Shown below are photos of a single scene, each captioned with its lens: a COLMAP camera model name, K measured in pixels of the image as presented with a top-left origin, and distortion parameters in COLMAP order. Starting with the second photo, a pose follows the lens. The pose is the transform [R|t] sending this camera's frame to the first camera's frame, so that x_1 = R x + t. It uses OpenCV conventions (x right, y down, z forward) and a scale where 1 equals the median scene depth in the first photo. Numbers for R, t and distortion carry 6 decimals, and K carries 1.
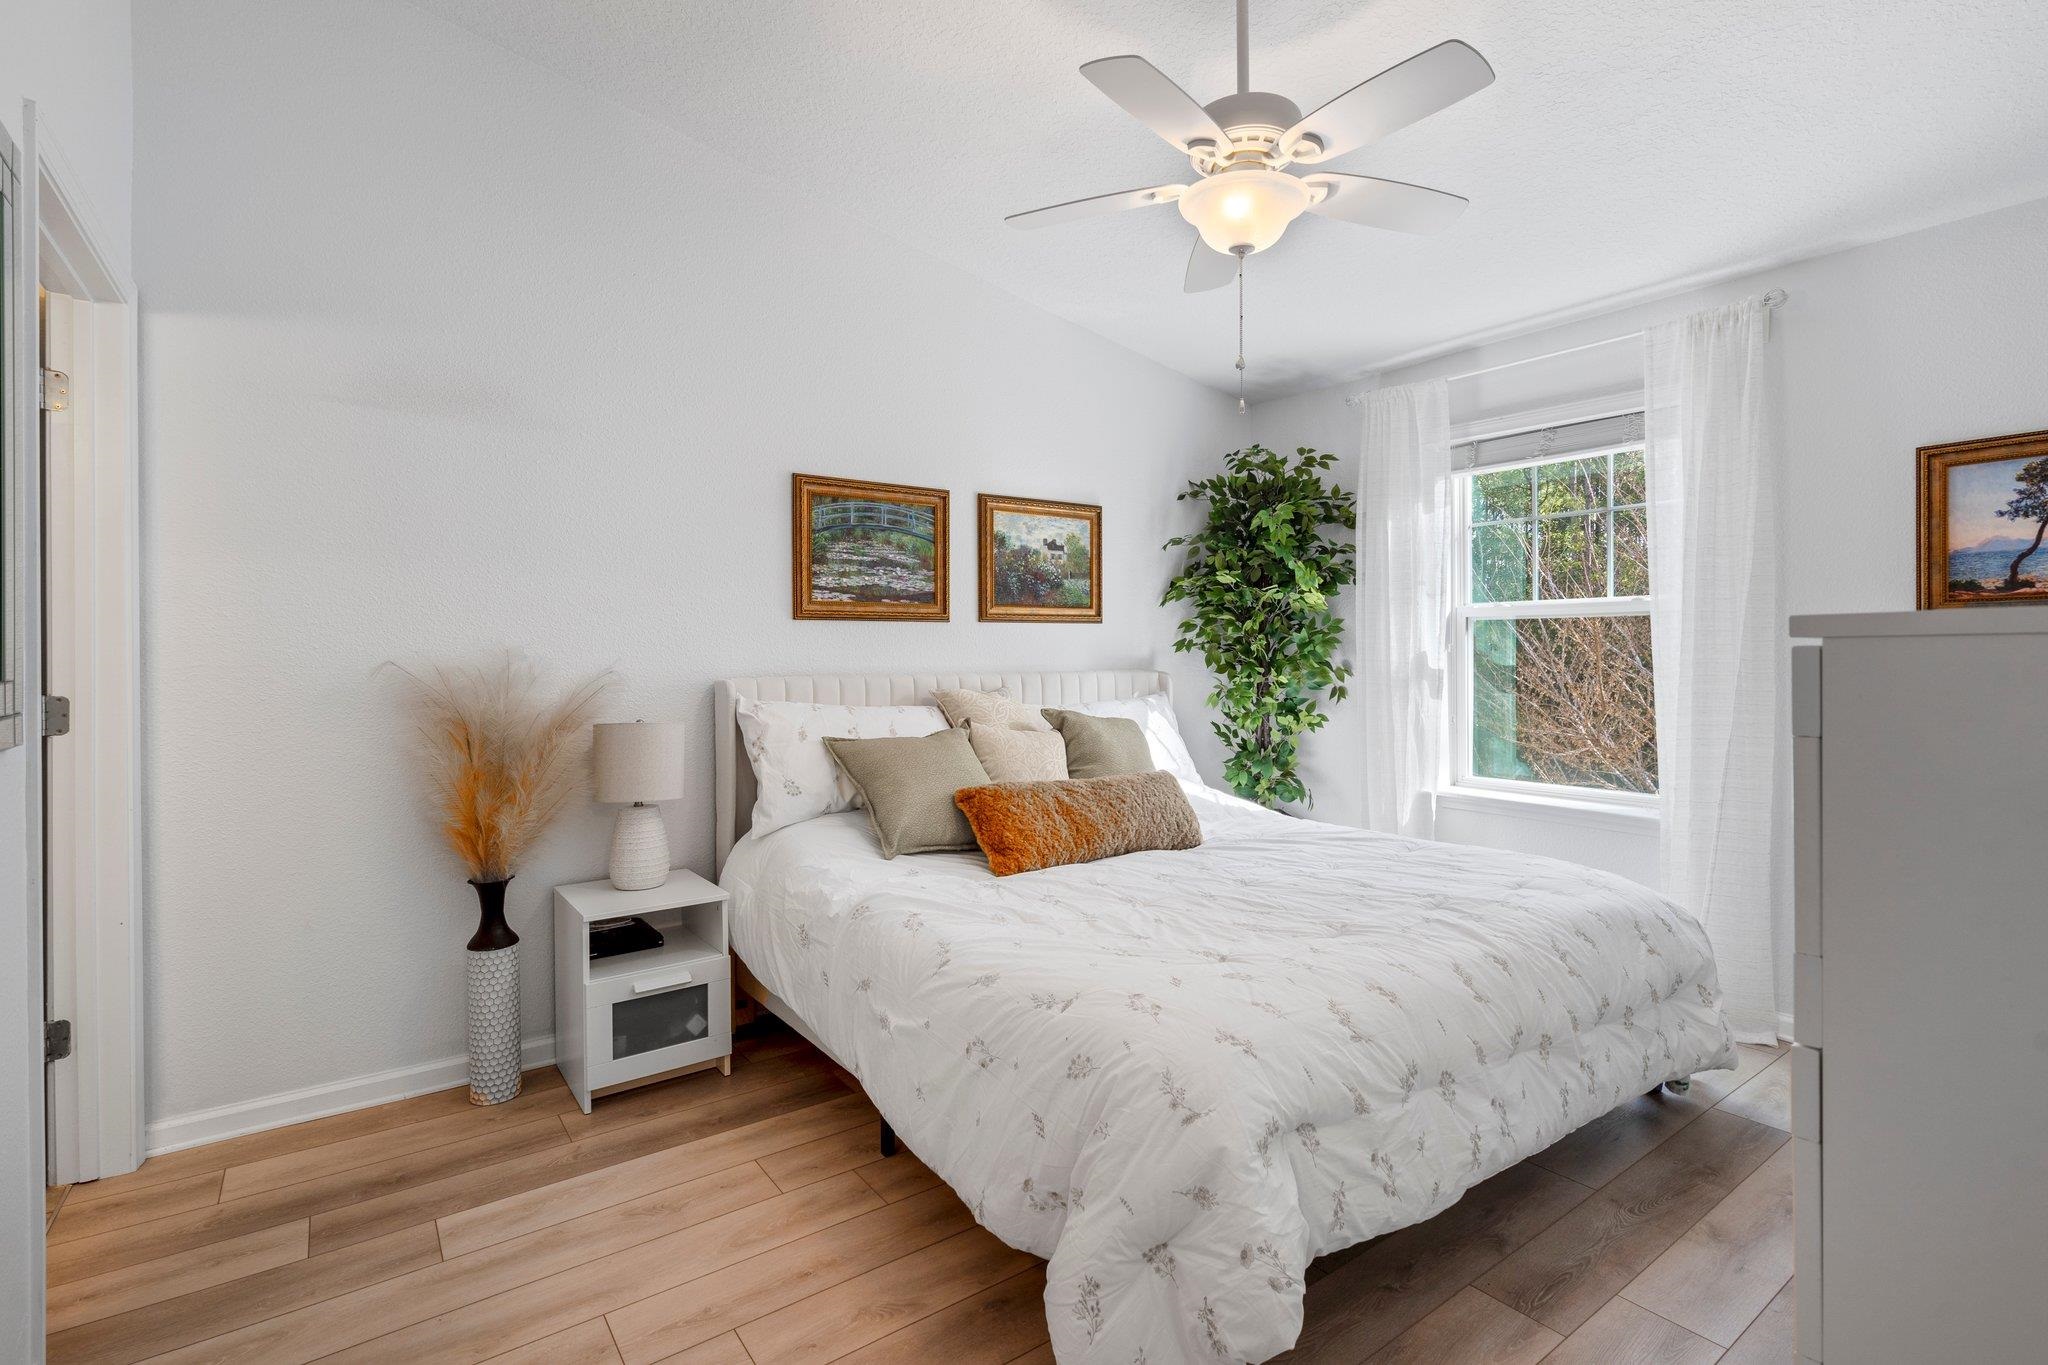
lens RADIAL K [[956.6, 0, 1026.8], [0, 956.6, 674.3], [0, 0, 1]] dist [-0.001486, -0.000193]
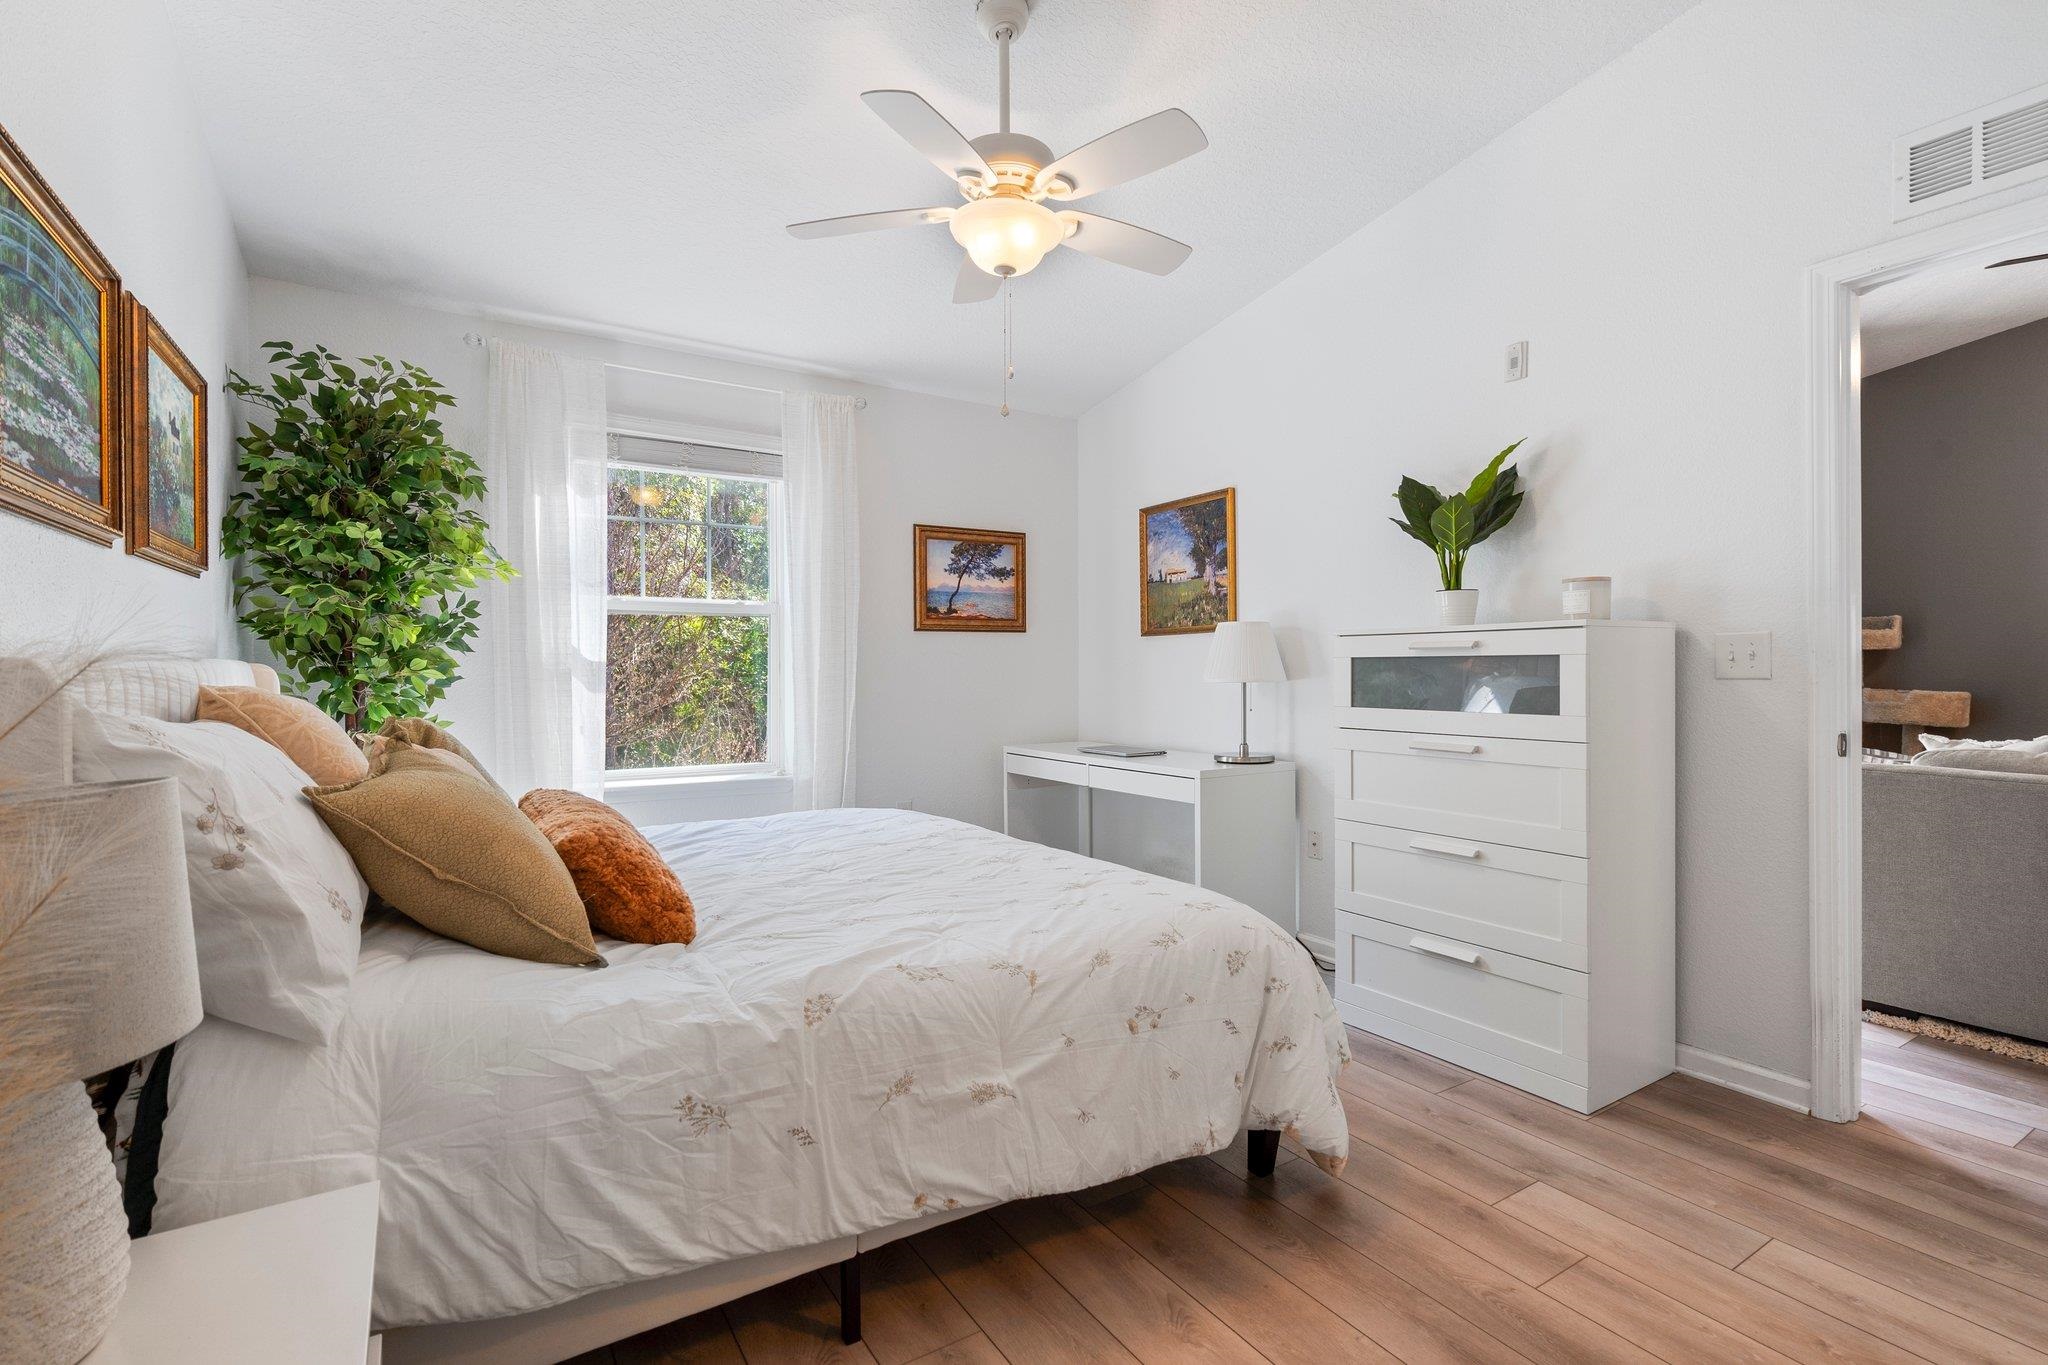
lens RADIAL K [[954.6, 0, 1024.0], [0, 954.6, 682.5], [0, 0, 1]] dist [0.000006, 0.000037]
pose [[0.067595, -0.013764, 0.997618, -0.730556], [0.018763, 0.999746, 0.012522, 0.019632], [-0.997536, 0.017872, 0.067836, 0.732438]]
